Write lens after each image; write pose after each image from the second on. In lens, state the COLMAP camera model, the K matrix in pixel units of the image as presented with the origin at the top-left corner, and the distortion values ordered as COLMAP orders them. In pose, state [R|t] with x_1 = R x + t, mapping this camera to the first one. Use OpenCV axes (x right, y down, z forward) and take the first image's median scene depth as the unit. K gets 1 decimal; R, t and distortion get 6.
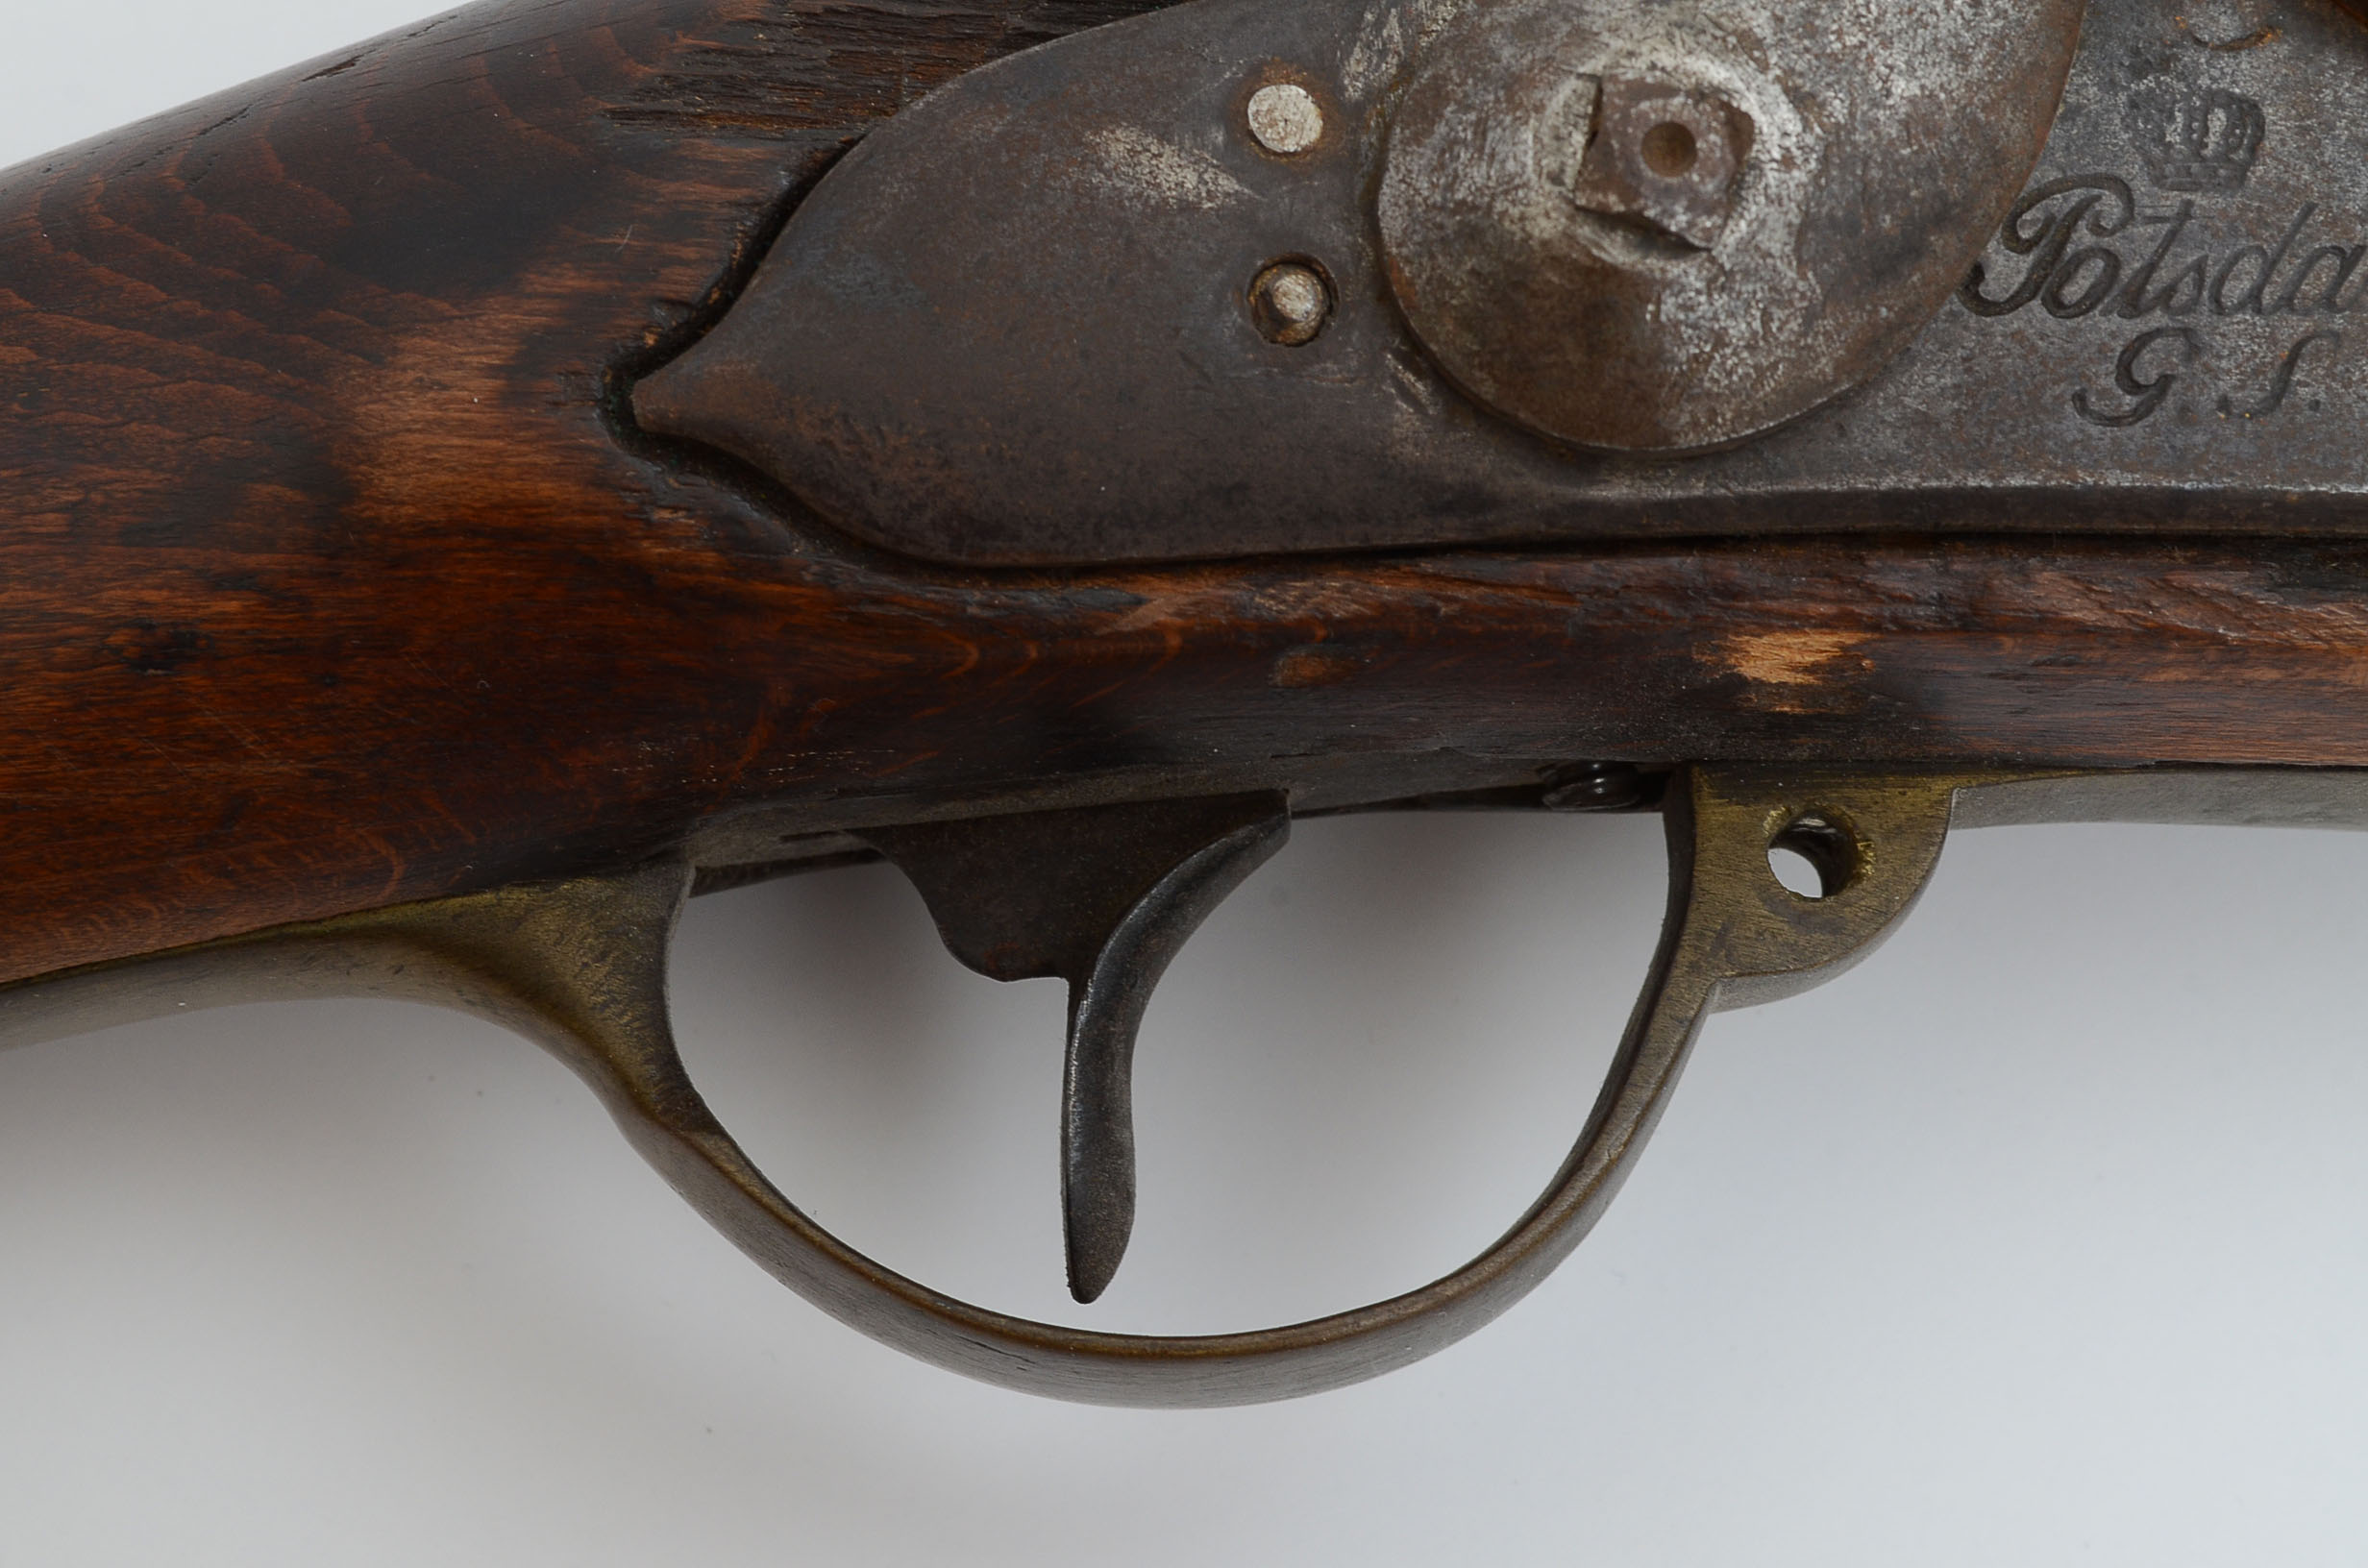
lens RADIAL K [[5256.0, 0, 1184.0], [0, 5256.0, 784.0], [0, 0, 1]] dist [0.001354, 0.374653]
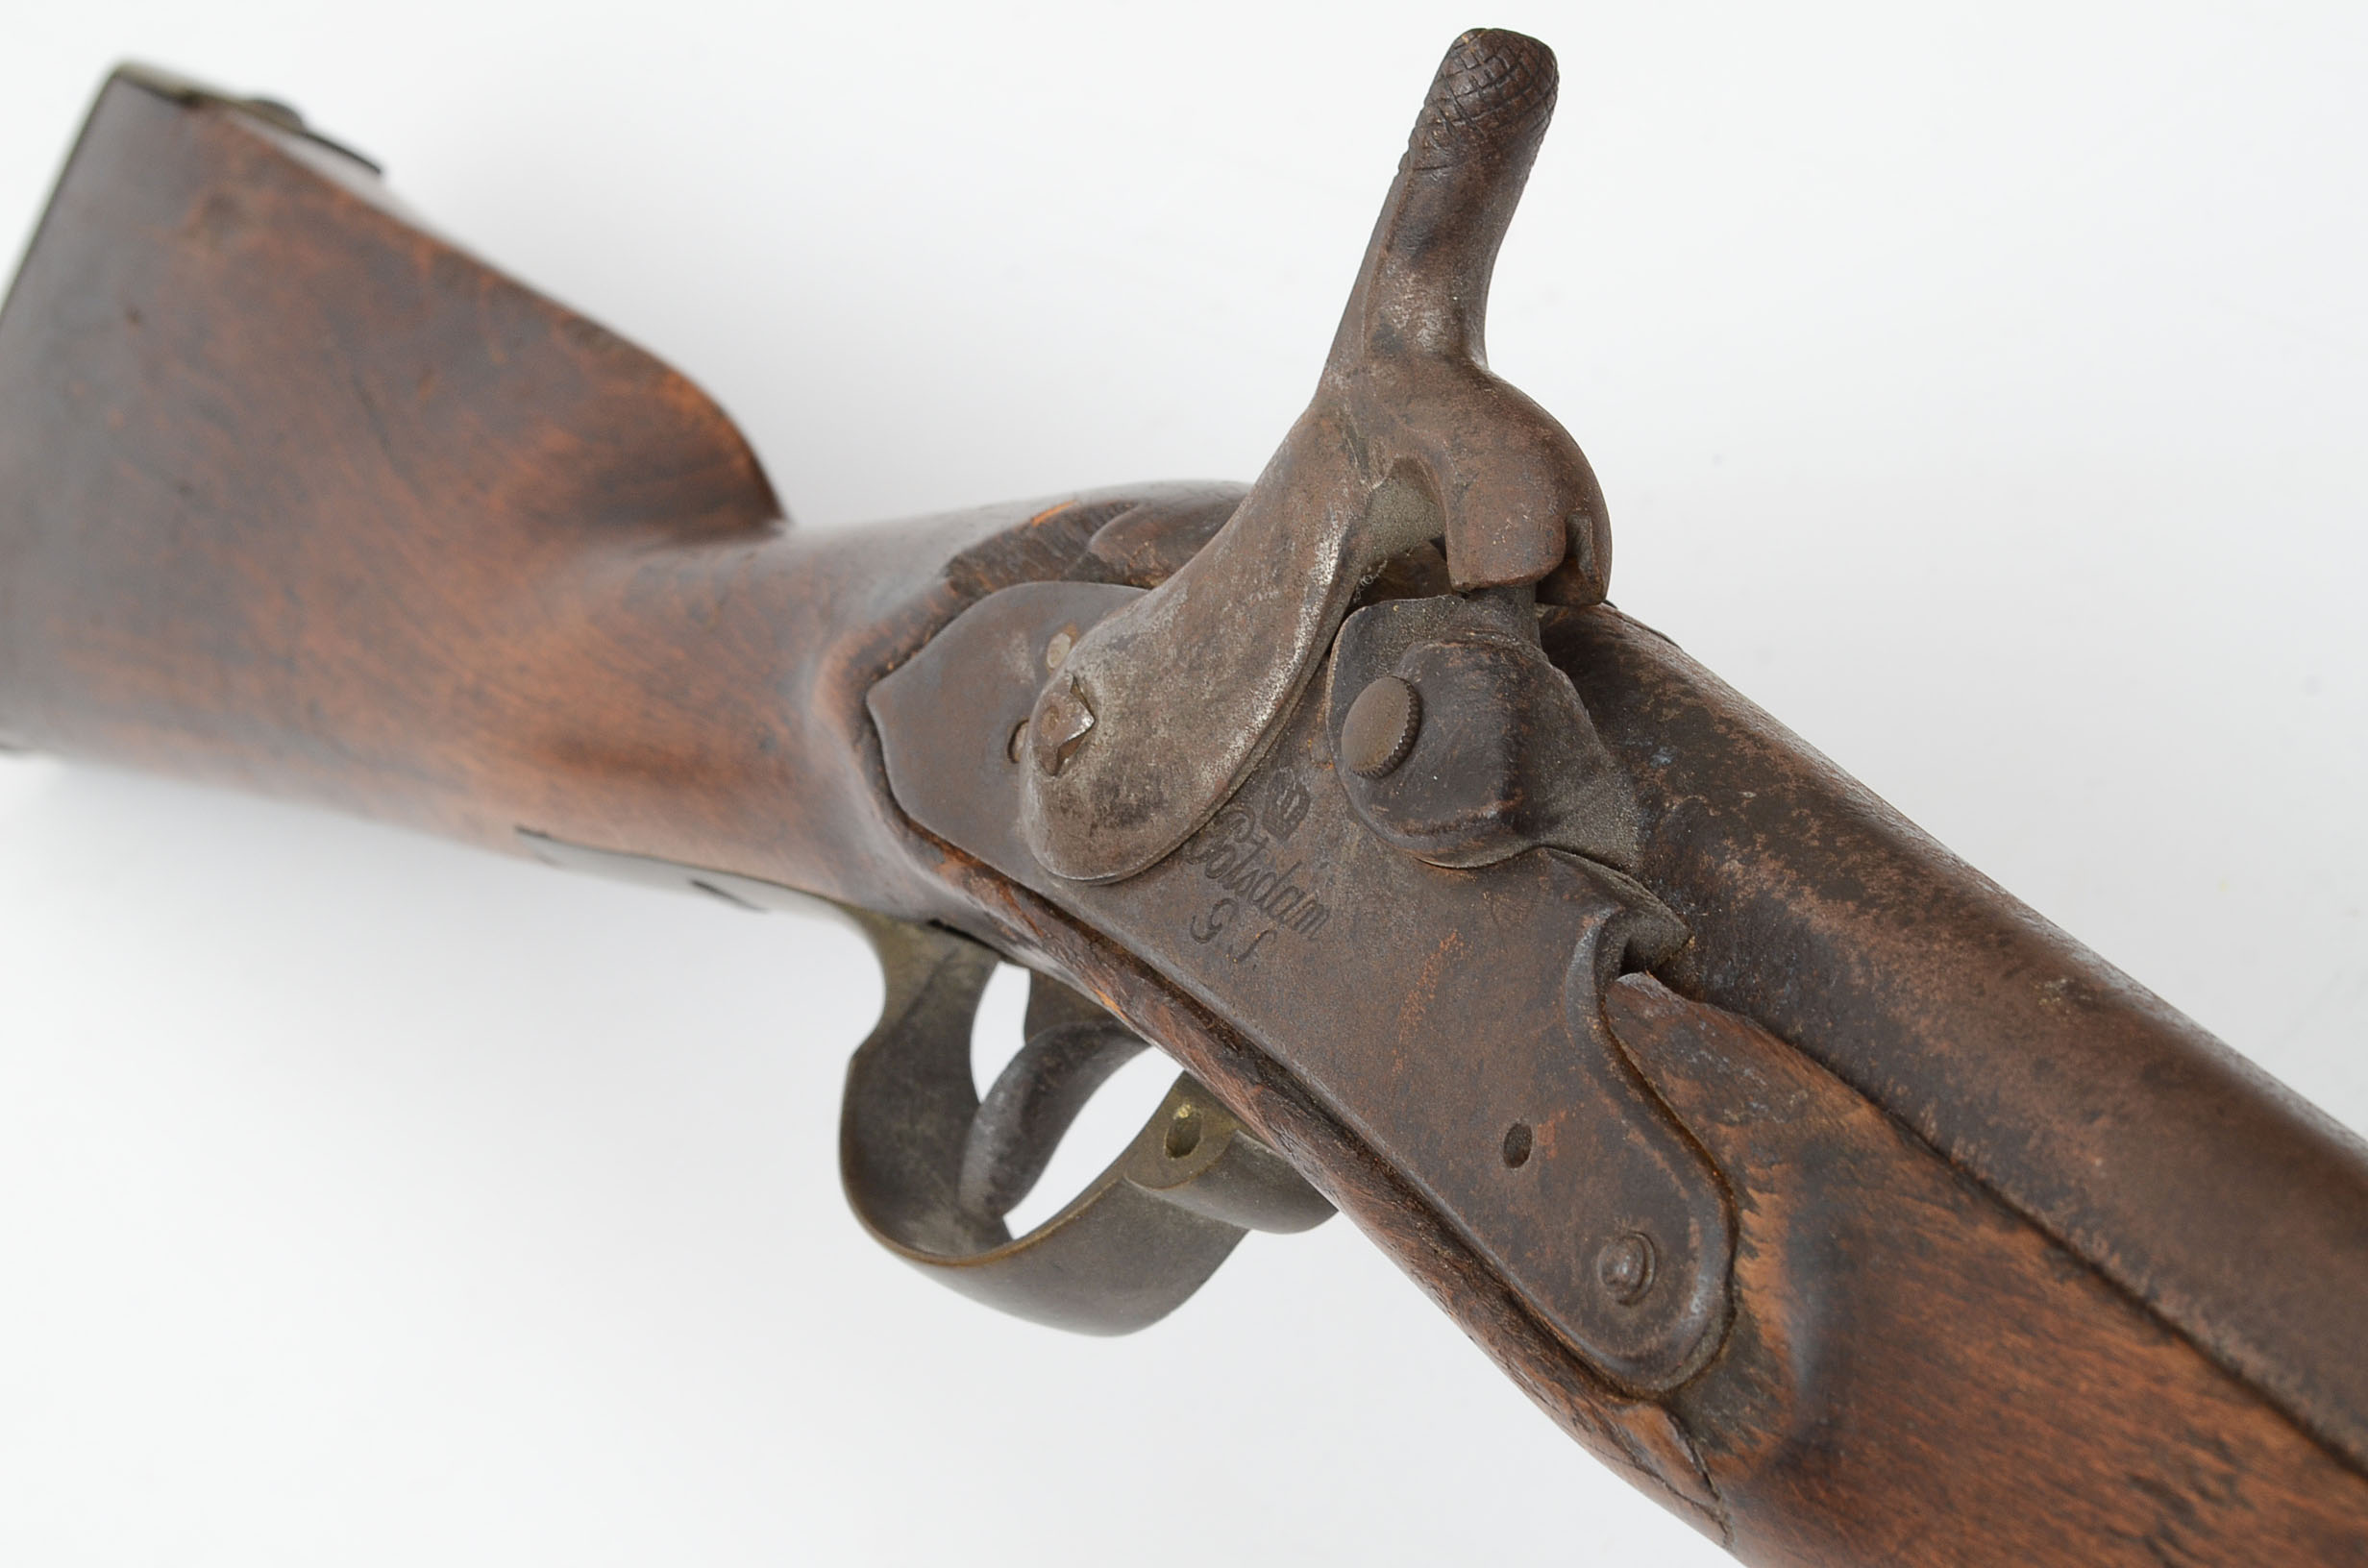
lens RADIAL K [[5256.0, 0, 1184.0], [0, 5256.0, 784.0], [0, 0, 1]] dist [0.001354, 0.374653]
pose [[0.441199, 0.303006, -0.844707, 1.681009], [-0.289234, 0.939058, 0.185781, -0.451732], [0.849522, 0.162351, 0.501951, 0.078360]]
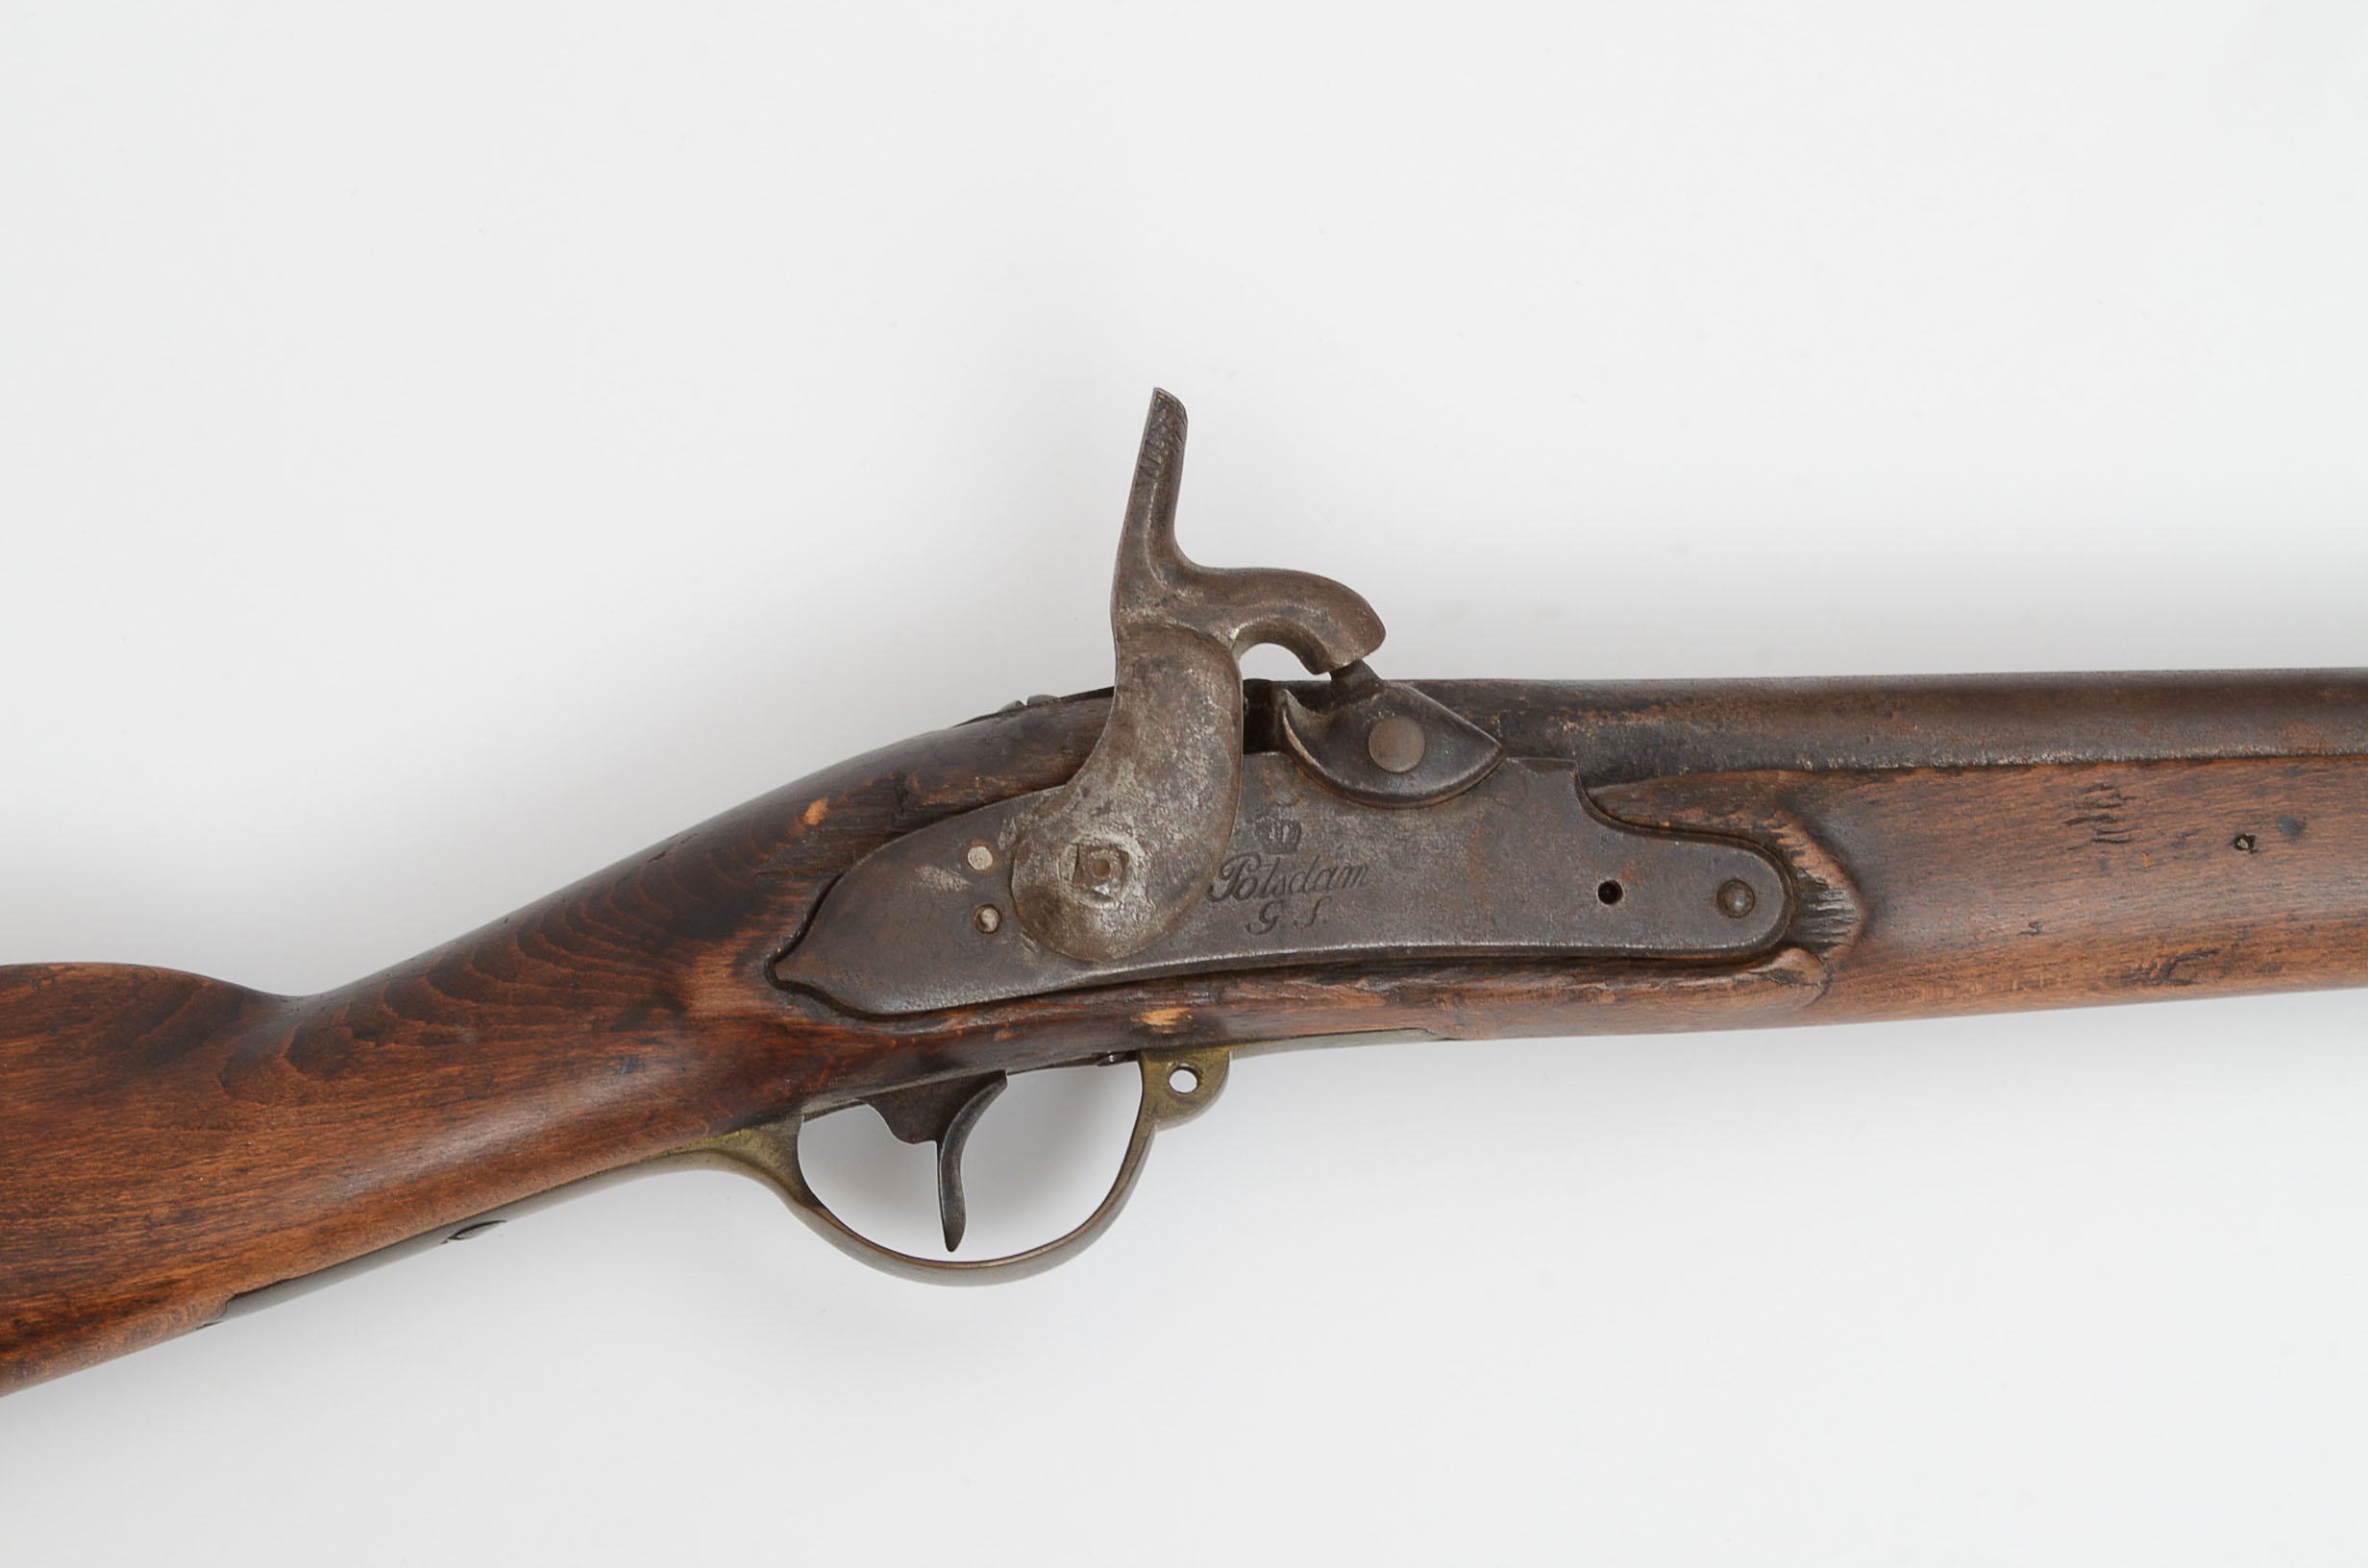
lens RADIAL K [[5256.0, 0, 1184.0], [0, 5256.0, 784.0], [0, 0, 1]] dist [0.001354, 0.374653]
pose [[0.995540, -0.091957, 0.021077, 0.076458], [0.091766, 0.995732, 0.009861, -0.188452], [-0.021894, -0.007883, 0.999729, -2.042919]]
